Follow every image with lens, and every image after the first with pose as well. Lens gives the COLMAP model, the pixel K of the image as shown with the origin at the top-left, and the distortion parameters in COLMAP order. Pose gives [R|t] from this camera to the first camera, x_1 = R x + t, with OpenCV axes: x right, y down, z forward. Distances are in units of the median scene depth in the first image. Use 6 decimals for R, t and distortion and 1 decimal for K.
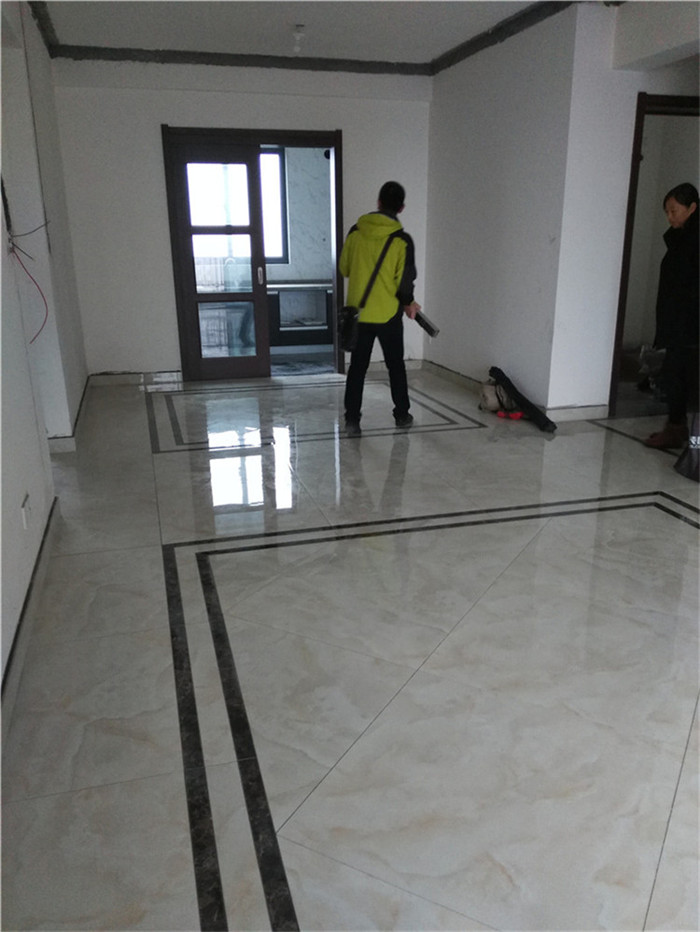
lens RADIAL K [[766.2, 0, 351.5], [0, 766.2, 486.0], [0, 0, 1]] dist [0.109110, -0.158006]
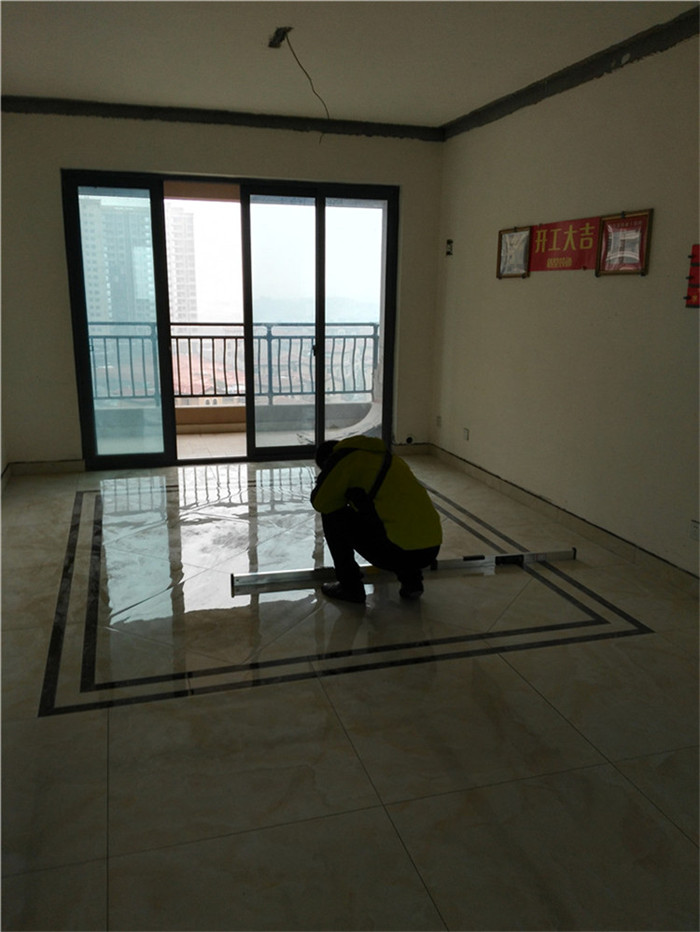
lens RADIAL K [[770.7, 0, 348.8], [0, 770.7, 488.7], [0, 0, 1]] dist [0.011345, 0.005511]
pose [[-0.999772, 0.005758, -0.020543, 0.111312], [-0.006363, 0.838594, 0.544720, -0.404675], [0.020364, 0.544726, -0.838367, 1.126235]]
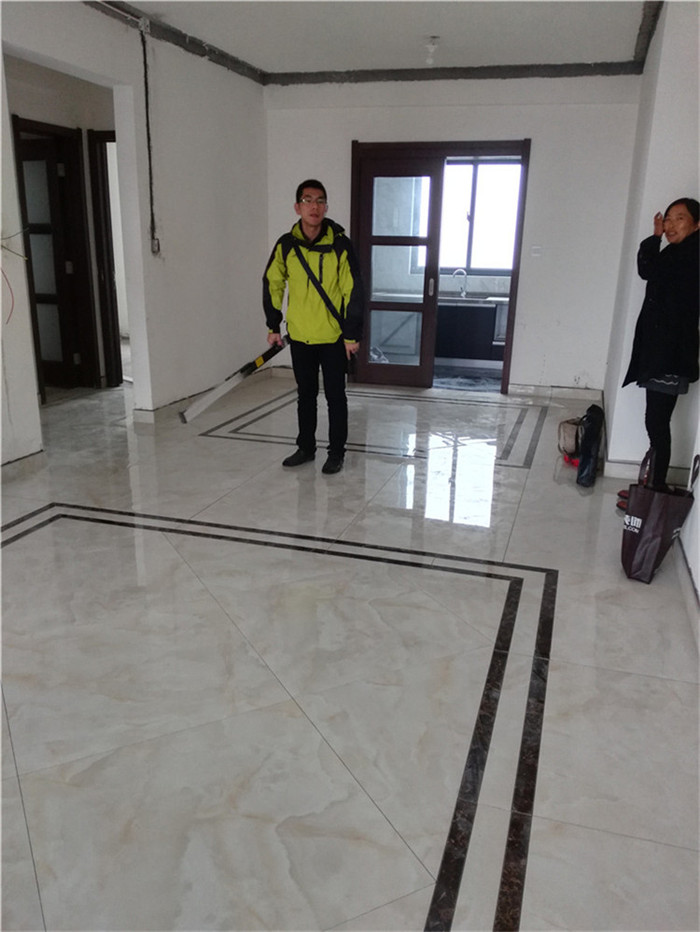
lens RADIAL K [[766.2, 0, 351.5], [0, 766.2, 486.0], [0, 0, 1]] dist [0.109110, -0.158006]
pose [[0.844995, 0.189901, -0.499921, 0.469378], [-0.195310, 0.979838, 0.042080, -0.056169], [0.497832, 0.062082, 0.865048, 0.134284]]
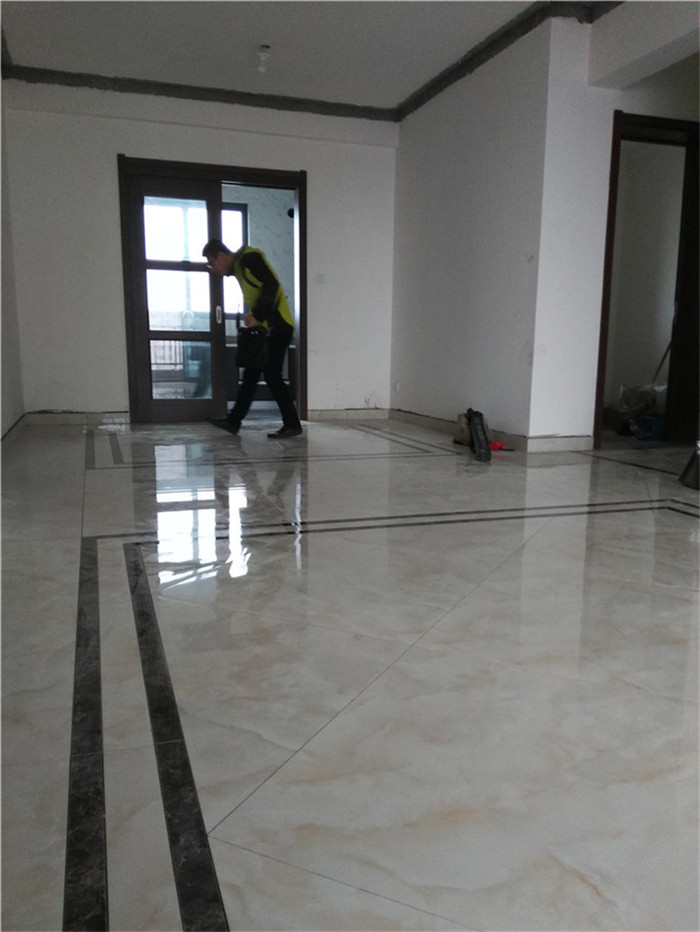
lens RADIAL K [[766.2, 0, 351.5], [0, 766.2, 486.0], [0, 0, 1]] dist [0.109110, -0.158006]
pose [[0.998515, 0.009350, 0.053663, -0.006289], [-0.001941, 0.990638, -0.136502, 0.087087], [-0.054437, 0.136195, 0.989185, 0.116921]]
